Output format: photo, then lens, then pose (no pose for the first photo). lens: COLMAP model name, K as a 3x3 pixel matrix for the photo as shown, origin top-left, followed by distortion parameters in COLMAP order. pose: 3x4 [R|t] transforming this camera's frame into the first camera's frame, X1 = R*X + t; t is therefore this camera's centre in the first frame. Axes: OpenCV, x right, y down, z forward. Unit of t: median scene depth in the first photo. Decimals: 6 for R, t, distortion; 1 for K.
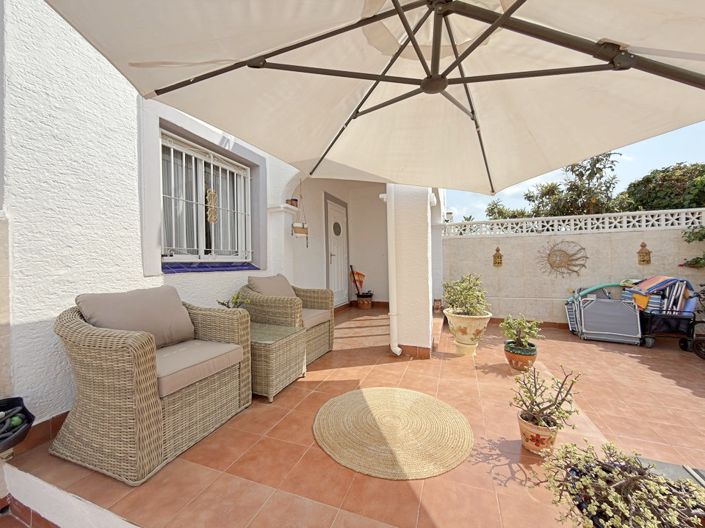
lens RADIAL K [[282.5, 0, 353.0], [0, 282.5, 261.8], [0, 0, 1]] dist [0.002435, -0.000626]
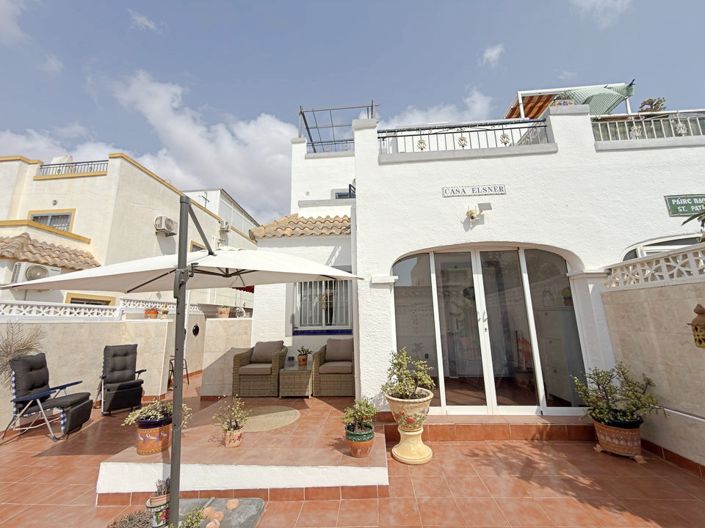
lens RADIAL K [[282.5, 0, 349.1], [0, 282.5, 263.8], [0, 0, 1]] dist [0.002435, -0.000626]
pose [[0.278471, -0.177190, -0.943958, 1.732863], [0.015913, 0.983551, -0.179928, -0.109679], [0.960313, 0.035083, 0.276711, 0.706696]]
